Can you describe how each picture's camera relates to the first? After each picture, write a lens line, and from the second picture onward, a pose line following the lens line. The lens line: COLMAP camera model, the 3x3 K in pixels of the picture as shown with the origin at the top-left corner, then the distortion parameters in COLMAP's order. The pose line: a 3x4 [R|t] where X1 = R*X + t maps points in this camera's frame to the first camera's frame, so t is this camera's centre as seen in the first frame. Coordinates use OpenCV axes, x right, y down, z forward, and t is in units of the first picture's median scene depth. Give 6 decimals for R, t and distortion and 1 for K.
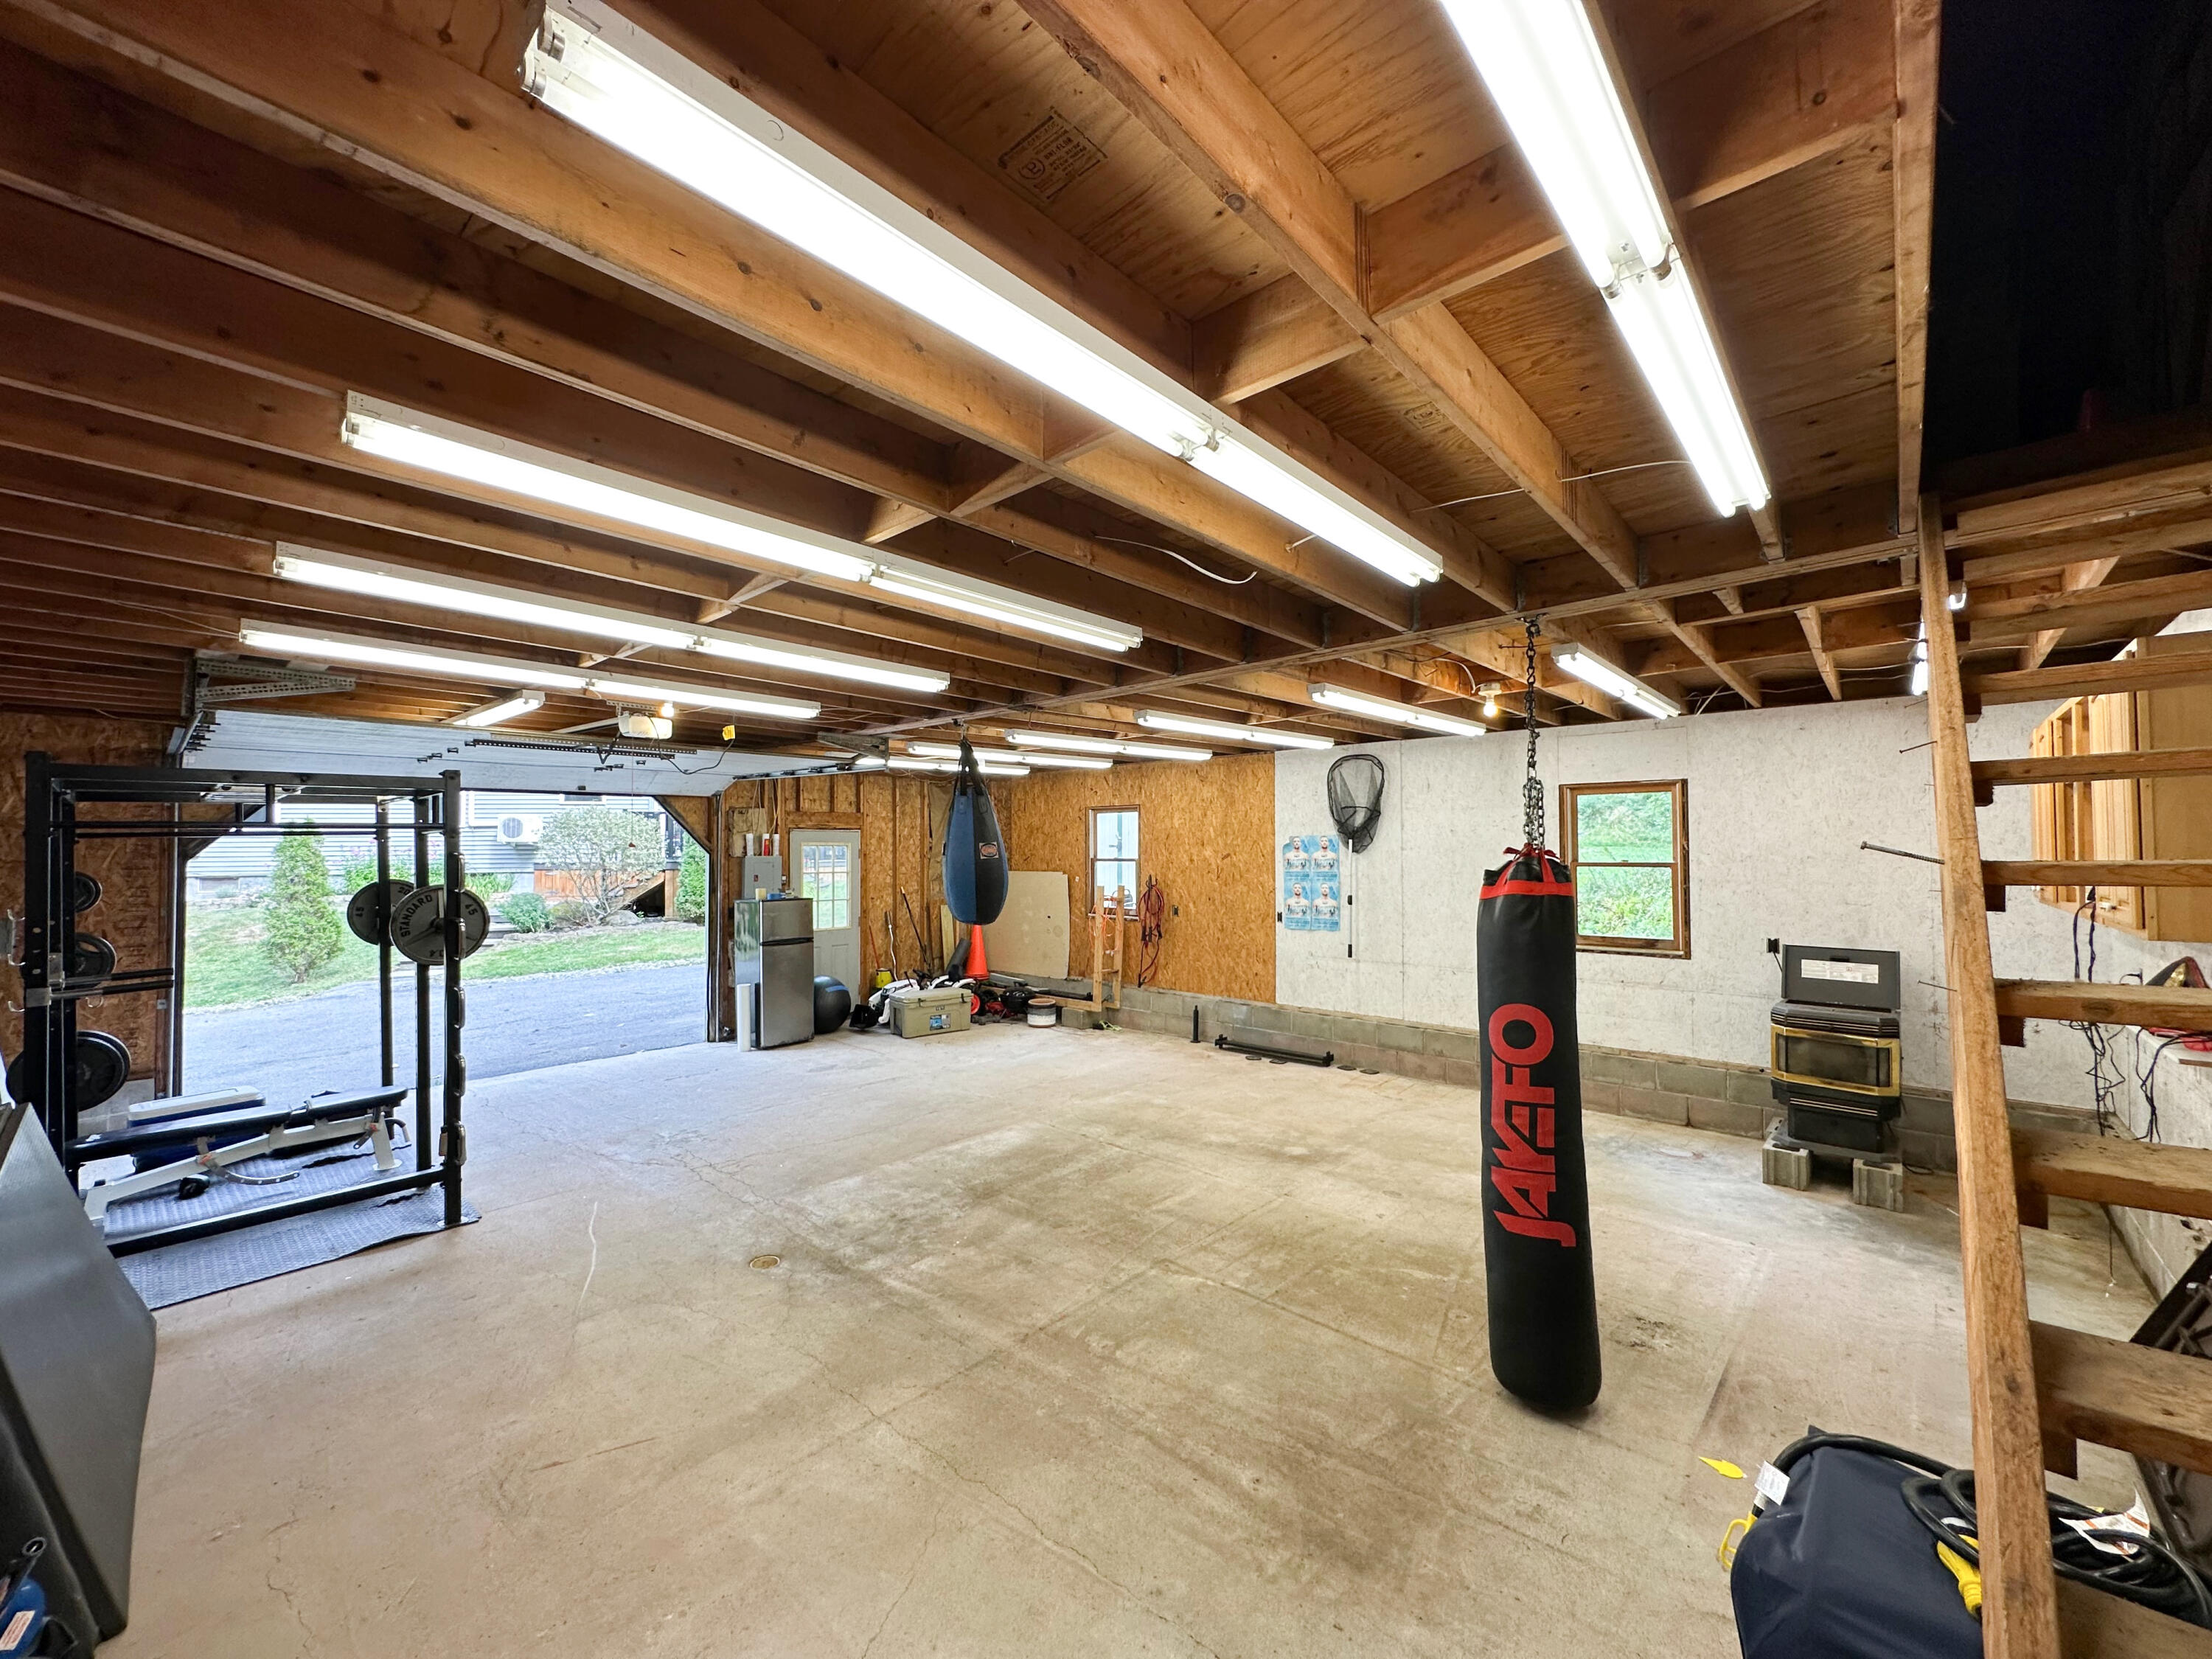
lens RADIAL K [[879.4, 0, 1107.8], [0, 879.4, 833.0], [0, 0, 1]] dist [-0.007099, 0.001435]
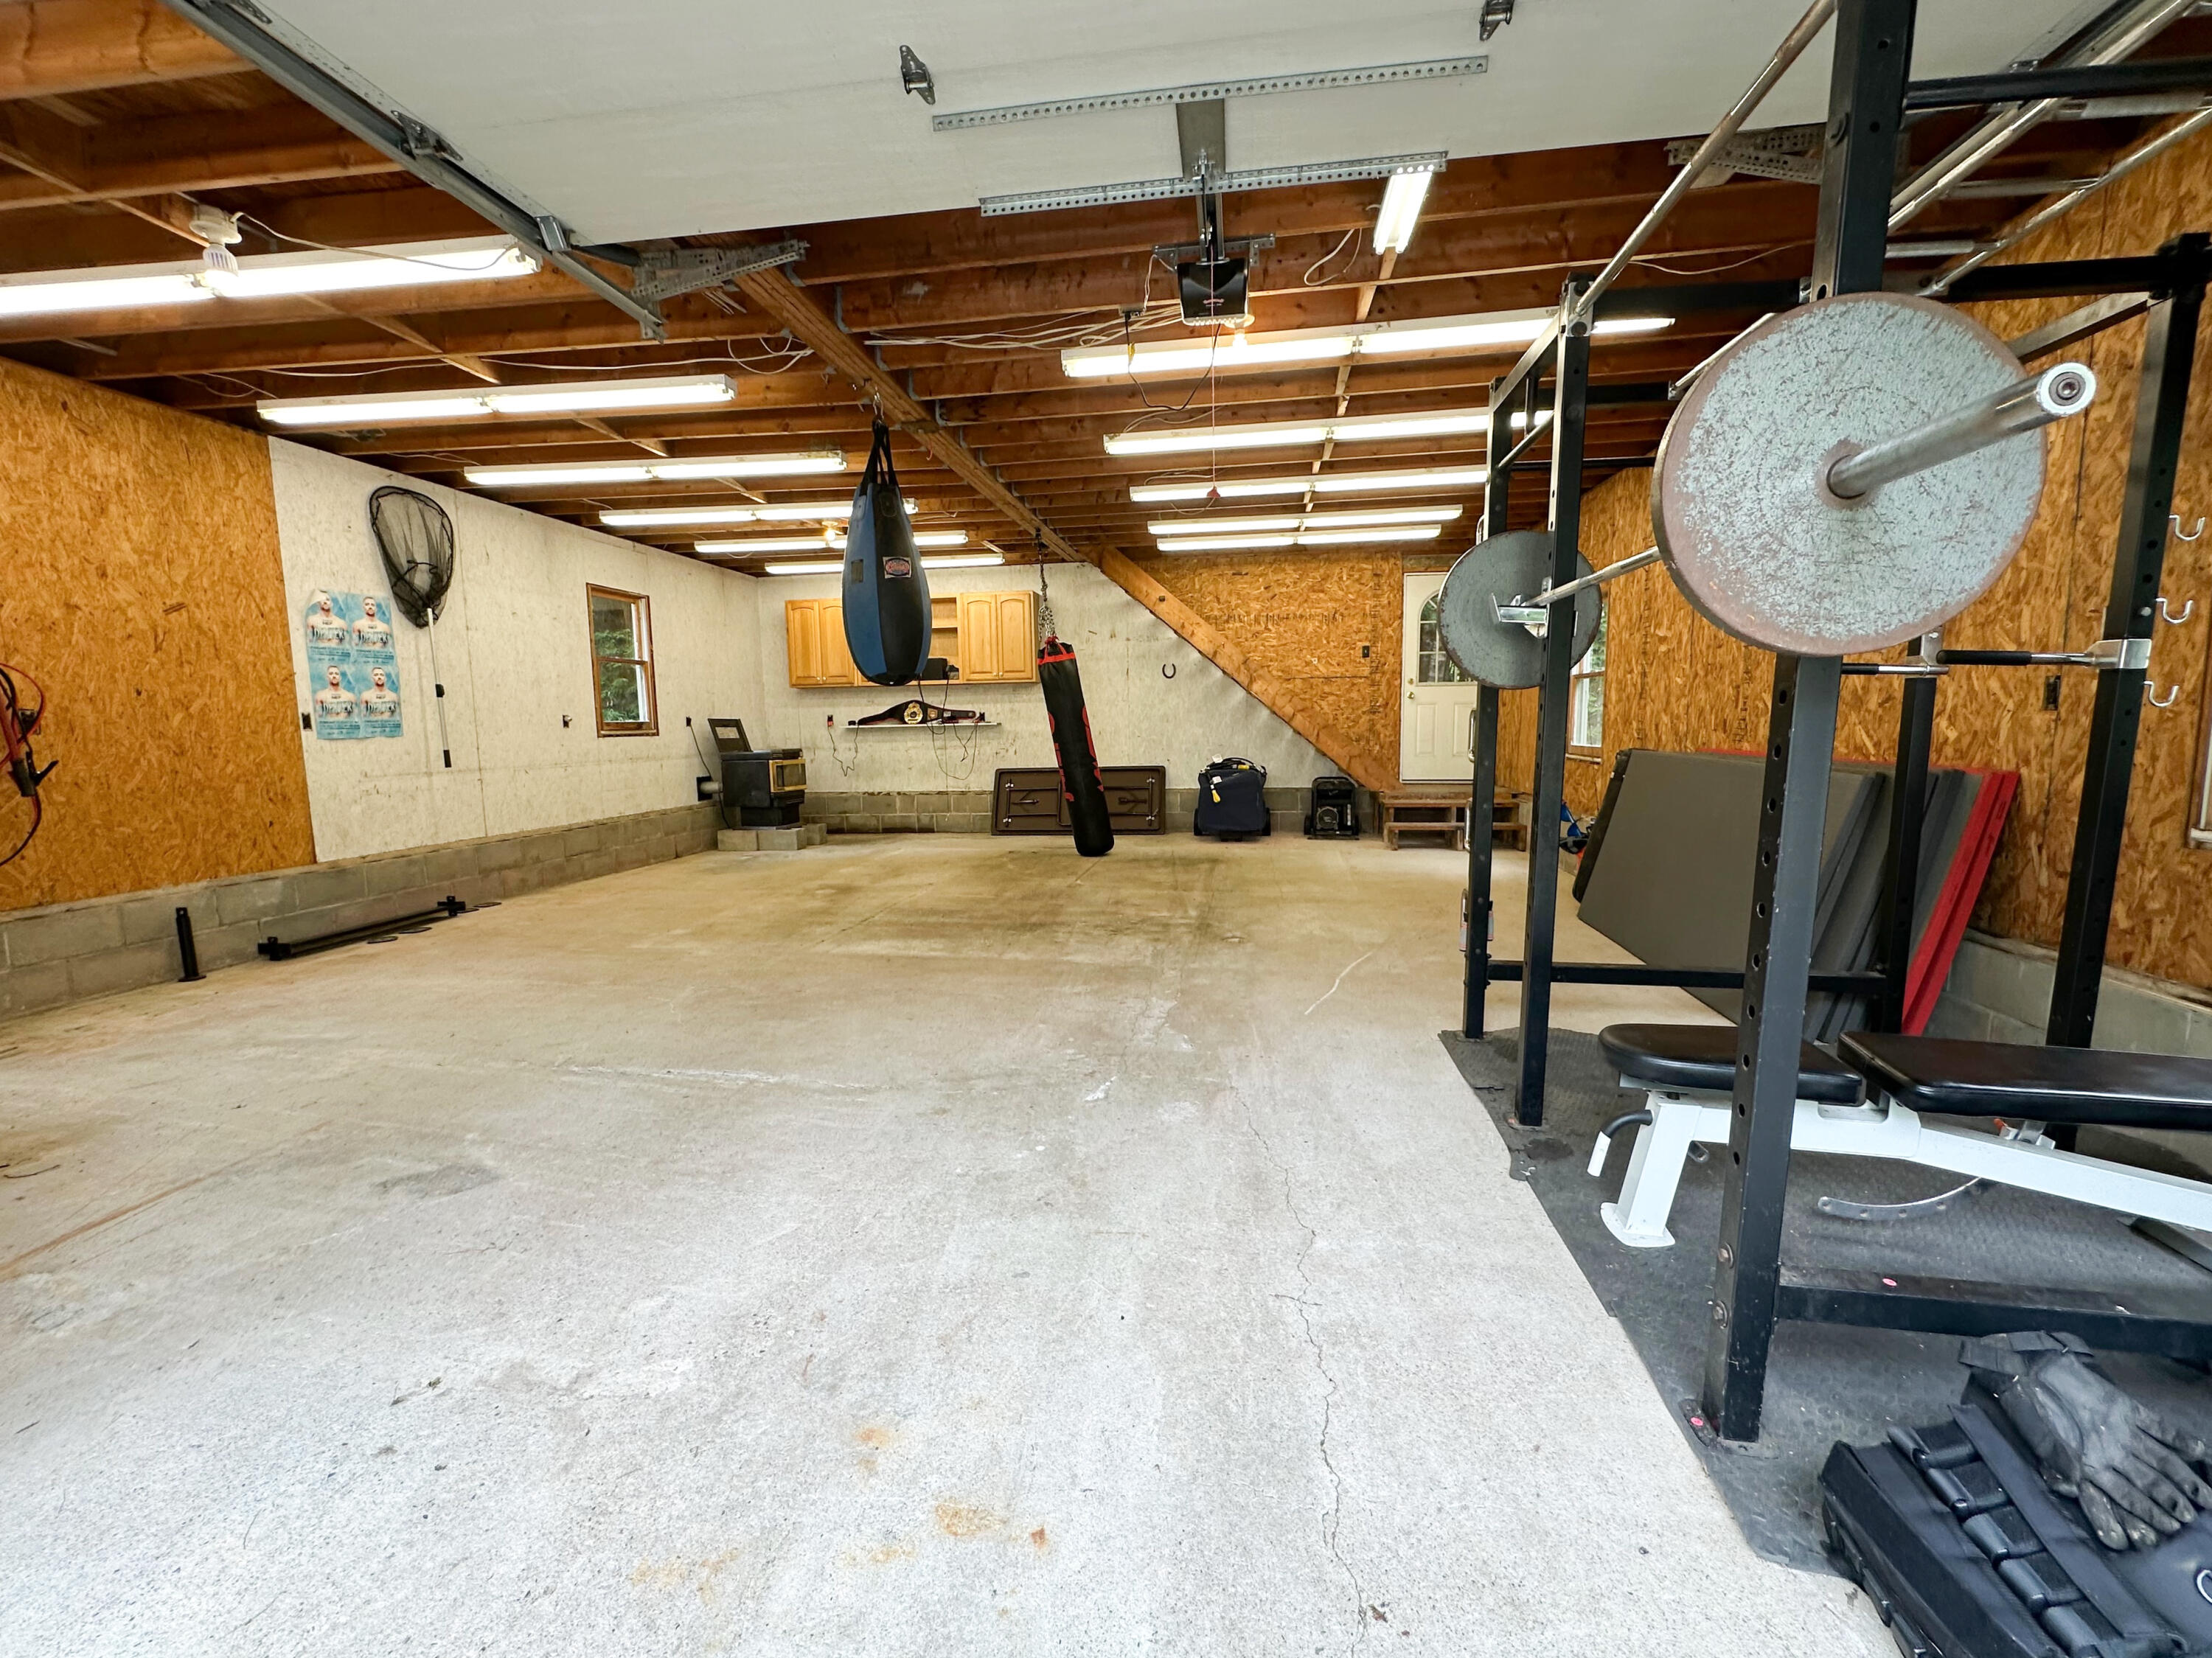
lens RADIAL K [[879.3, 0, 1114.8], [0, 879.3, 830.1], [0, 0, 1]] dist [-0.007099, 0.001435]
pose [[-0.538291, -0.097643, 0.837083, -0.649028], [-0.001964, 0.993408, 0.114615, 0.104370], [-0.842757, 0.060052, -0.534934, 0.894983]]
